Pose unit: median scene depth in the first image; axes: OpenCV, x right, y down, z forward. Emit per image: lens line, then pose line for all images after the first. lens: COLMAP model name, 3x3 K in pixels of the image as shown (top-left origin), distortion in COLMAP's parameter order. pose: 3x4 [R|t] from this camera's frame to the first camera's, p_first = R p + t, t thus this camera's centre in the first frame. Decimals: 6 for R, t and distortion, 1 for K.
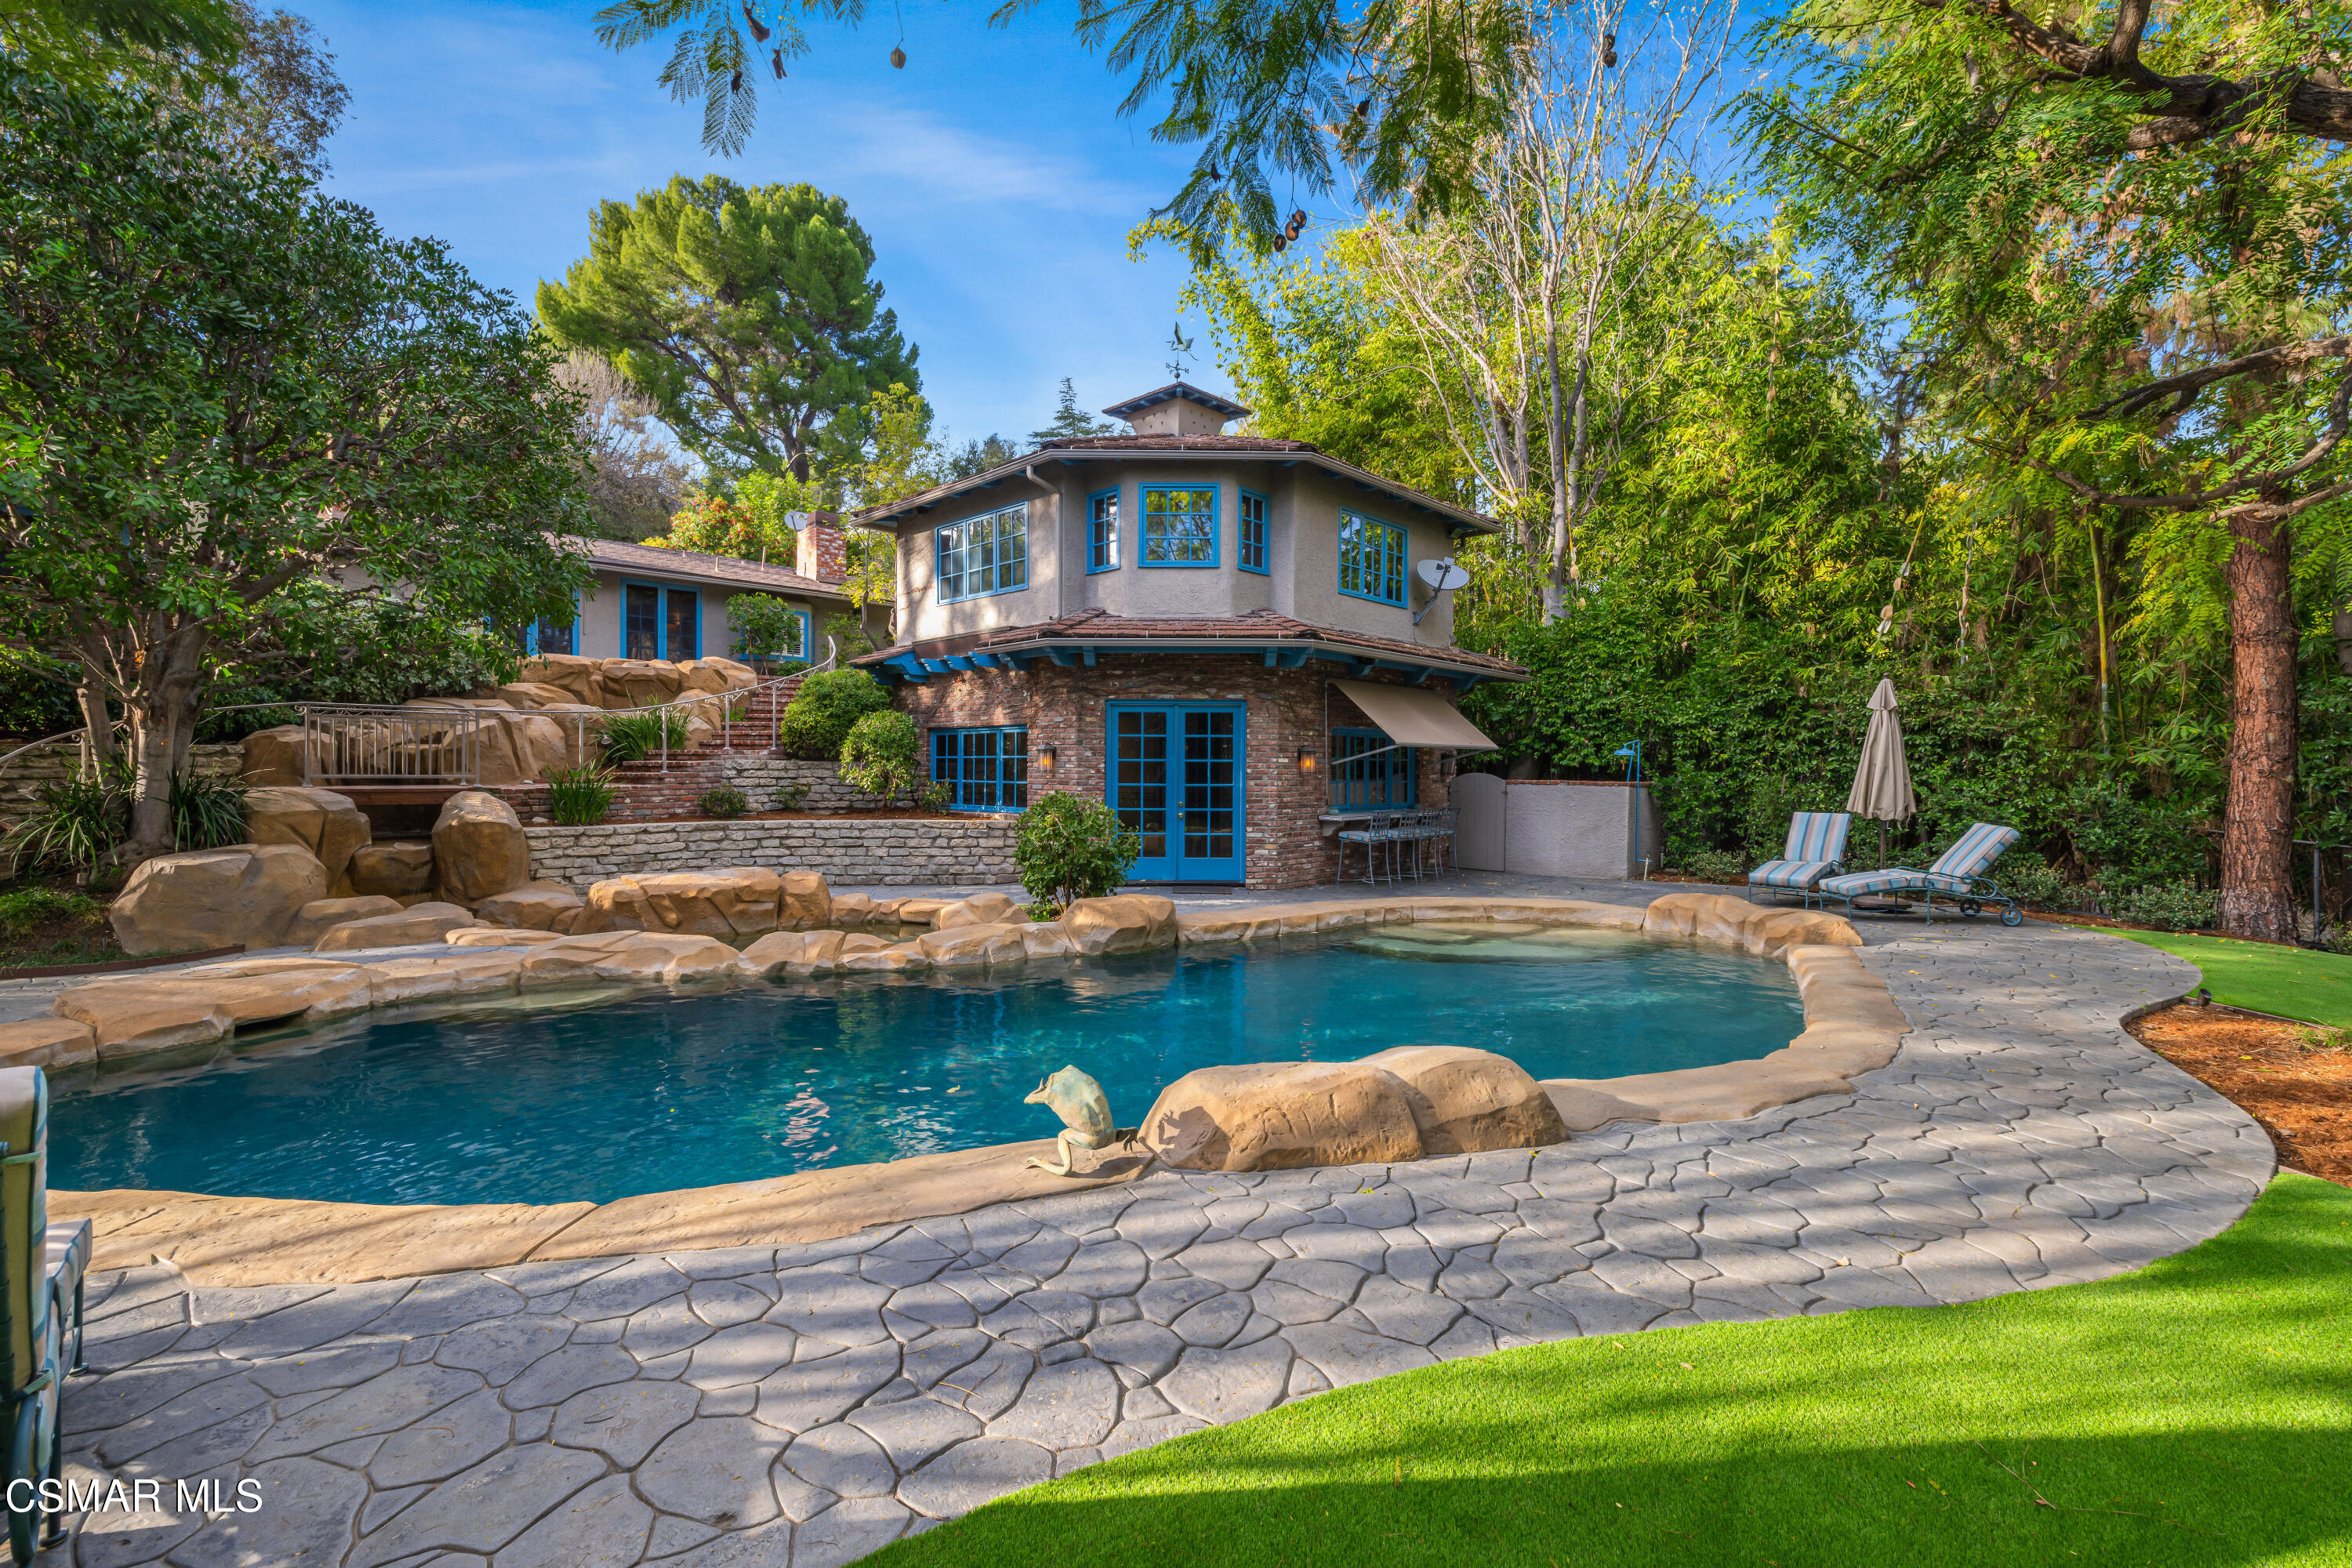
lens RADIAL K [[985.5, 0, 1165.7], [0, 985.5, 778.8], [0, 0, 1]] dist [-0.000941, 0.000181]
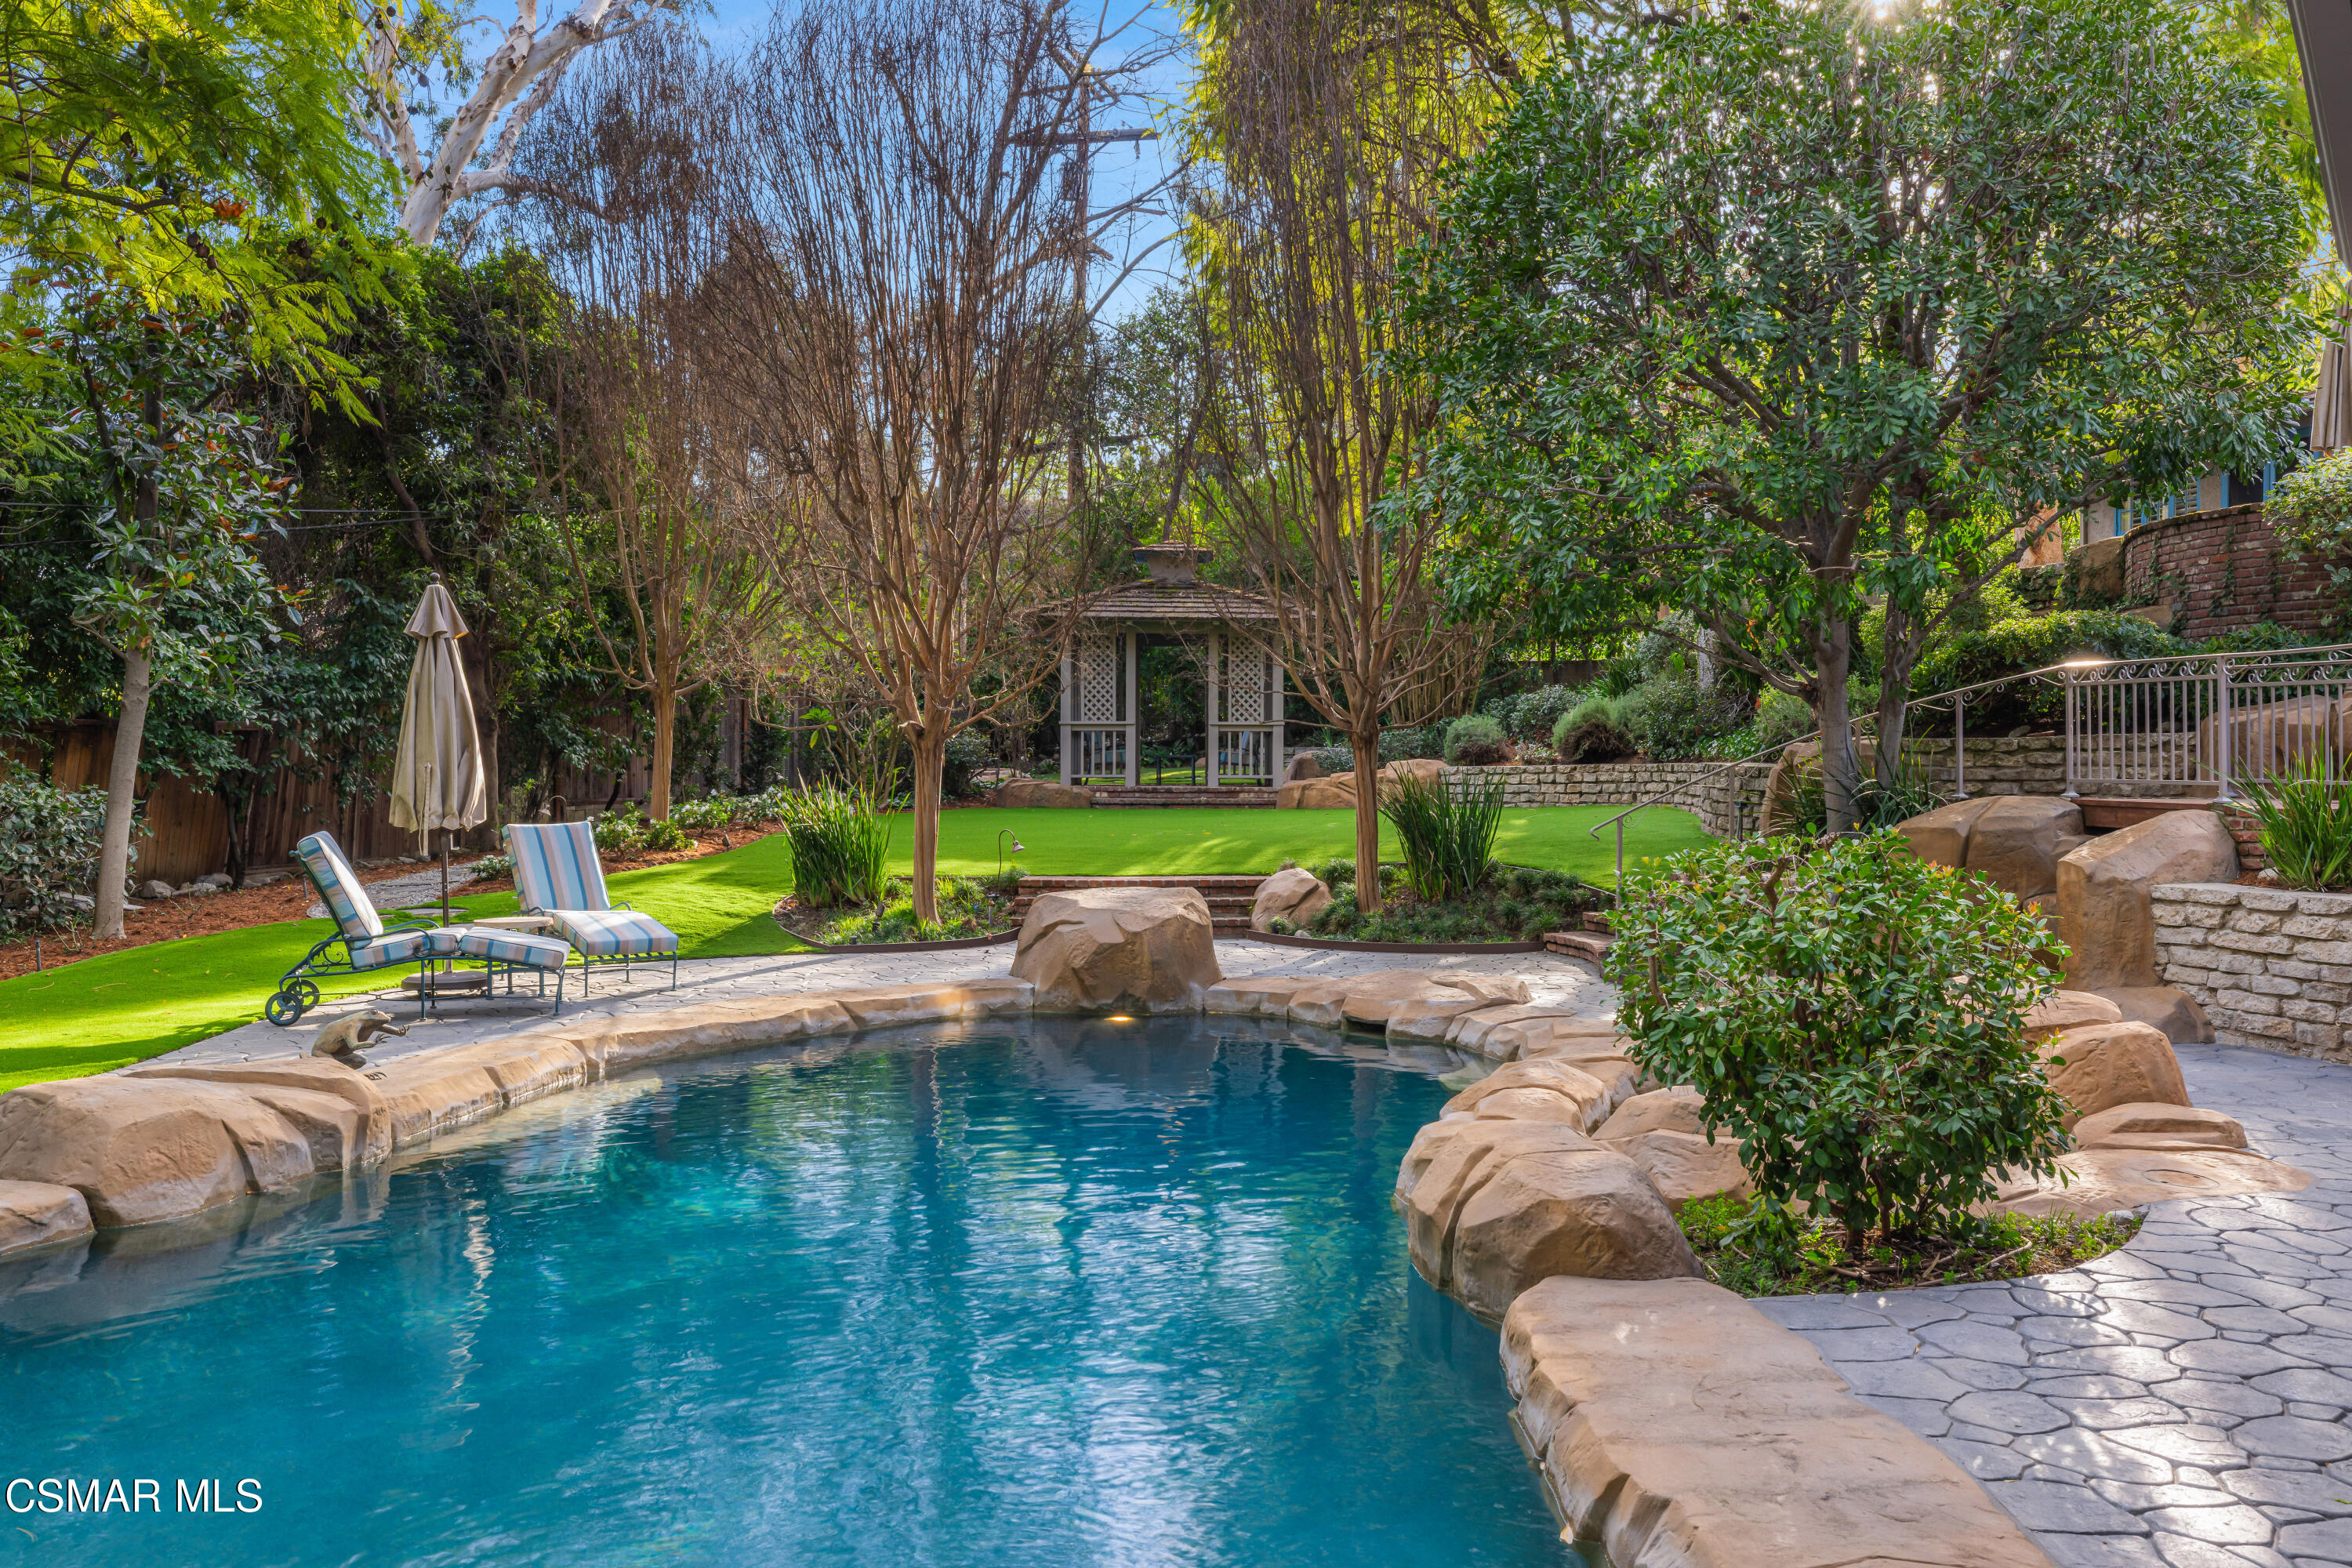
lens RADIAL K [[2047.3, 0, 1176.0], [0, 2047.3, 784.0], [0, 0, 1]] dist [0.003580, 0.001822]
pose [[-0.510078, 0.001739, -0.860126, 0.457843], [-0.015322, 0.999821, 0.011107, -0.004434], [0.859992, 0.018844, -0.509960, 0.931402]]
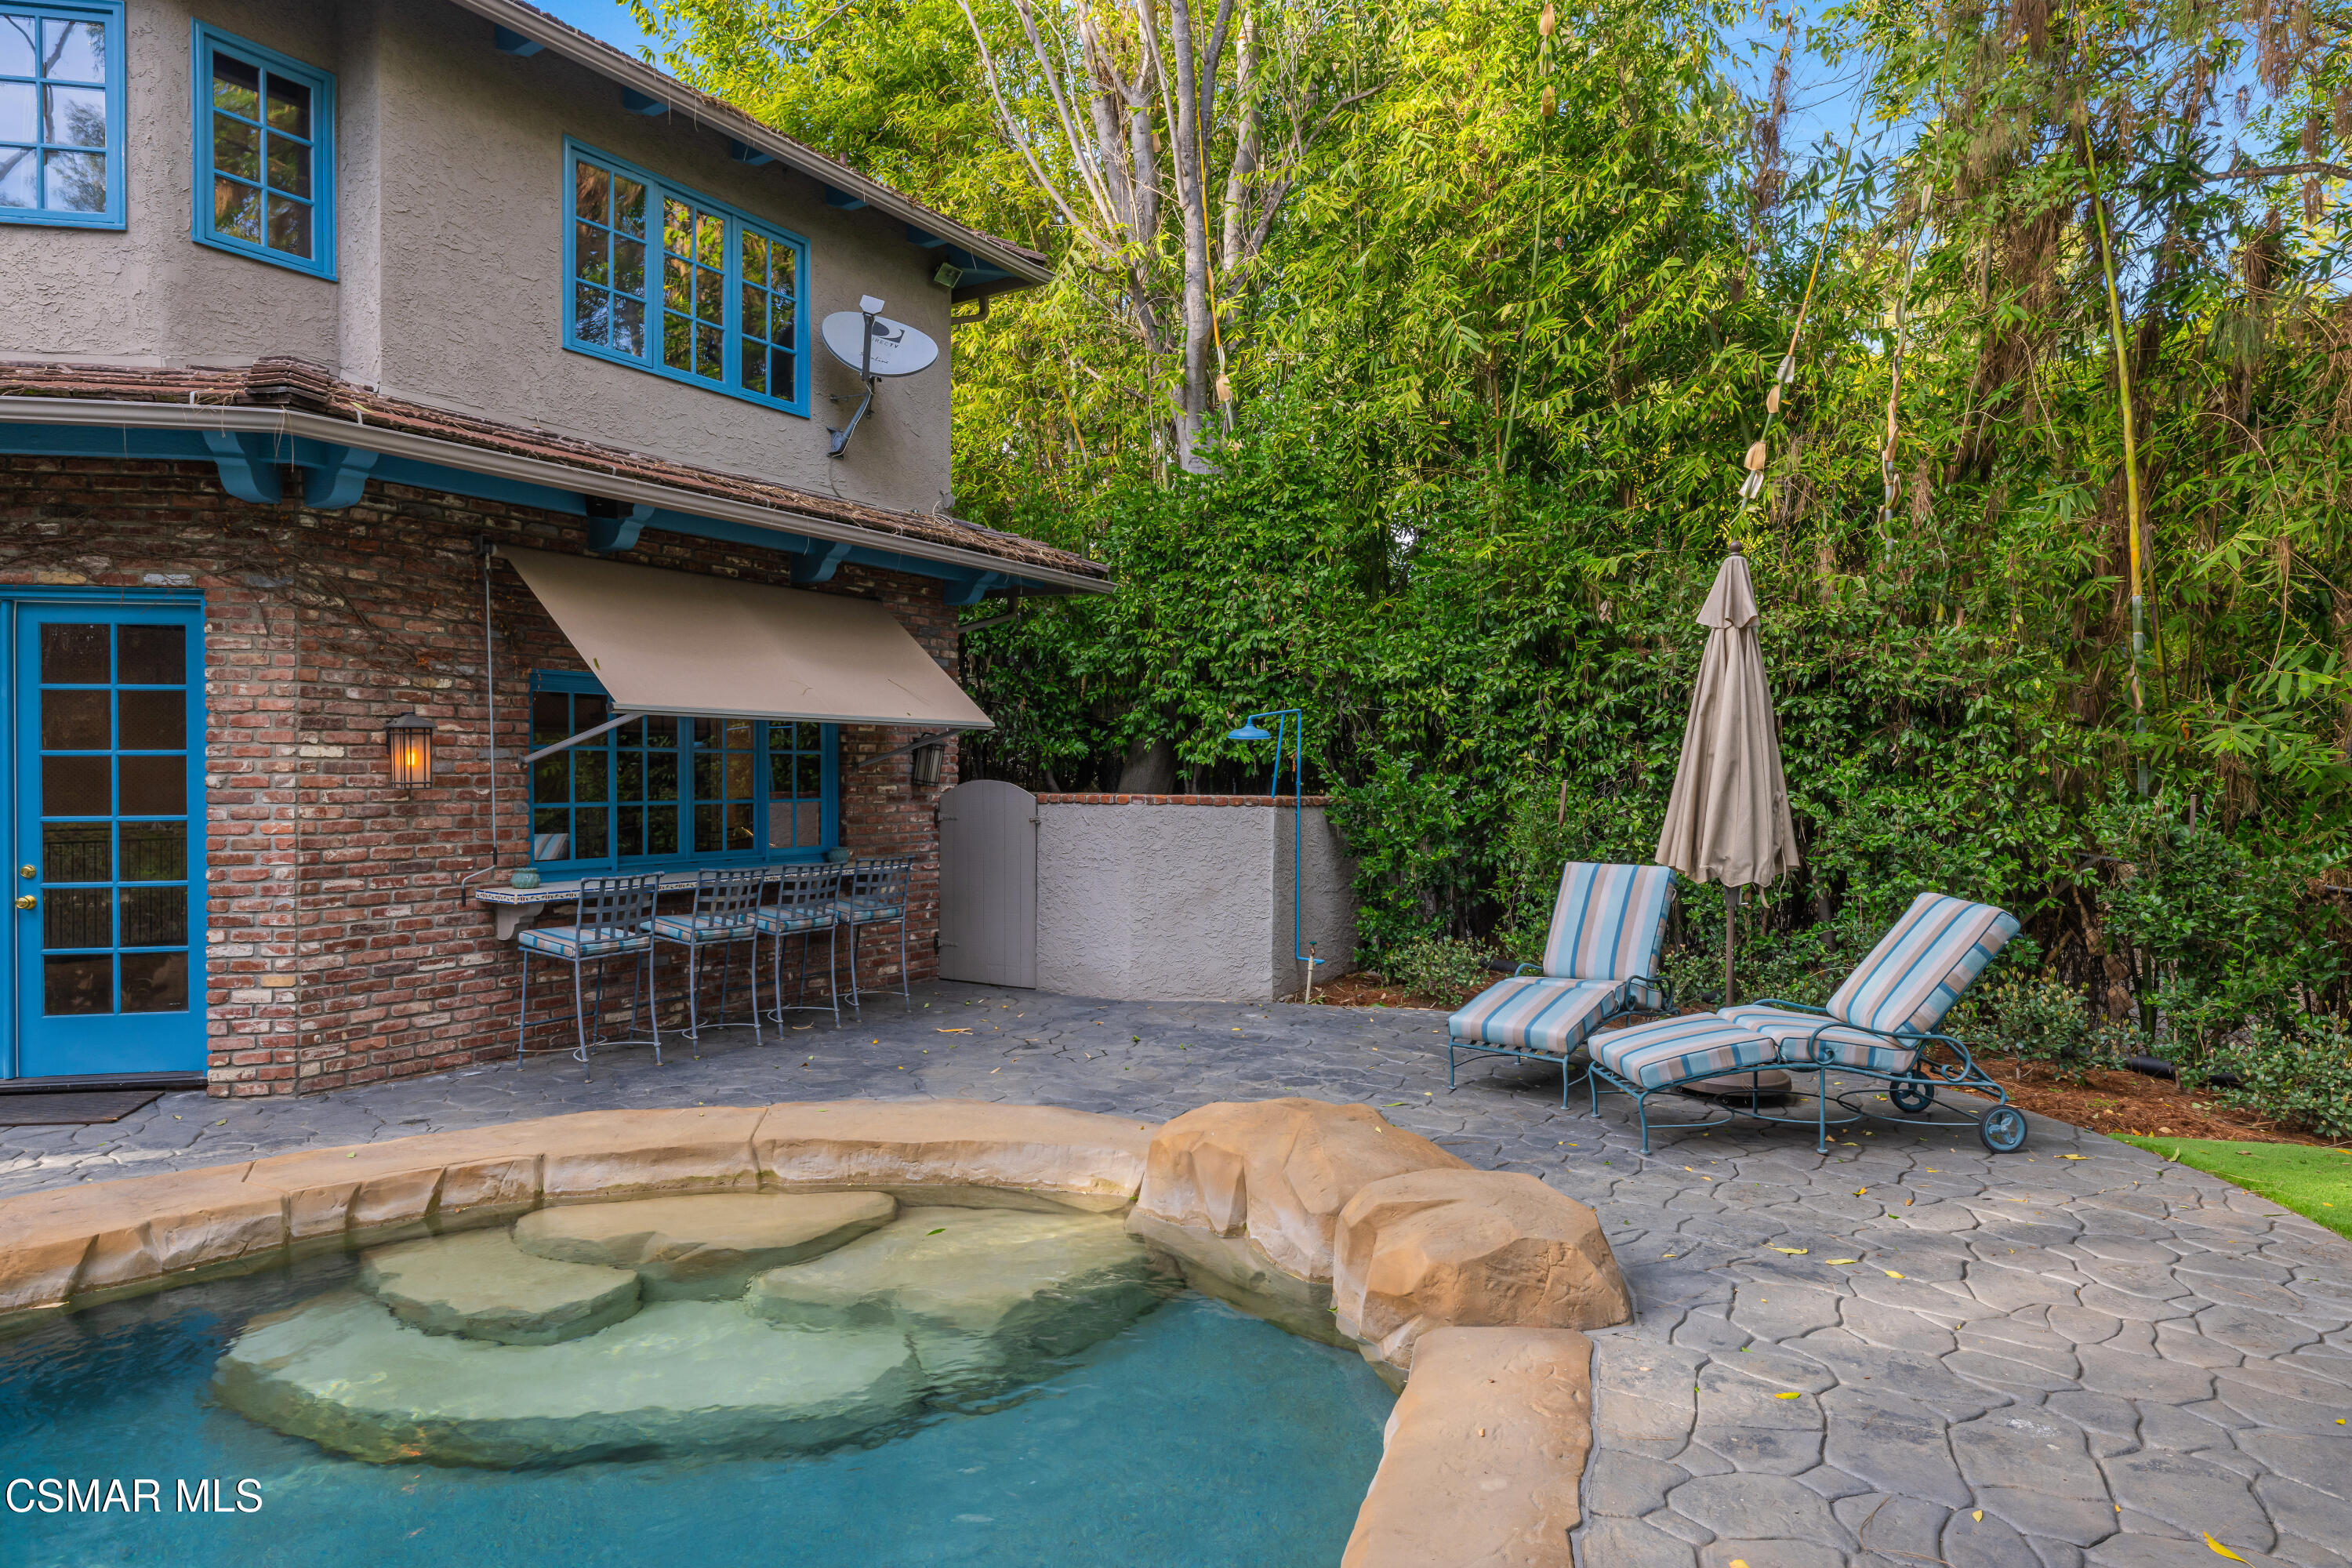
lens RADIAL K [[1344.9, 0, 1176.0], [0, 1344.9, 784.0], [0, 0, 1]] dist [0.001204, -0.001443]
pose [[0.980899, -0.007380, 0.194379, 0.337476], [0.007753, 0.999969, -0.001159, -0.003078], [-0.194364, 0.002643, 0.980926, 0.421645]]
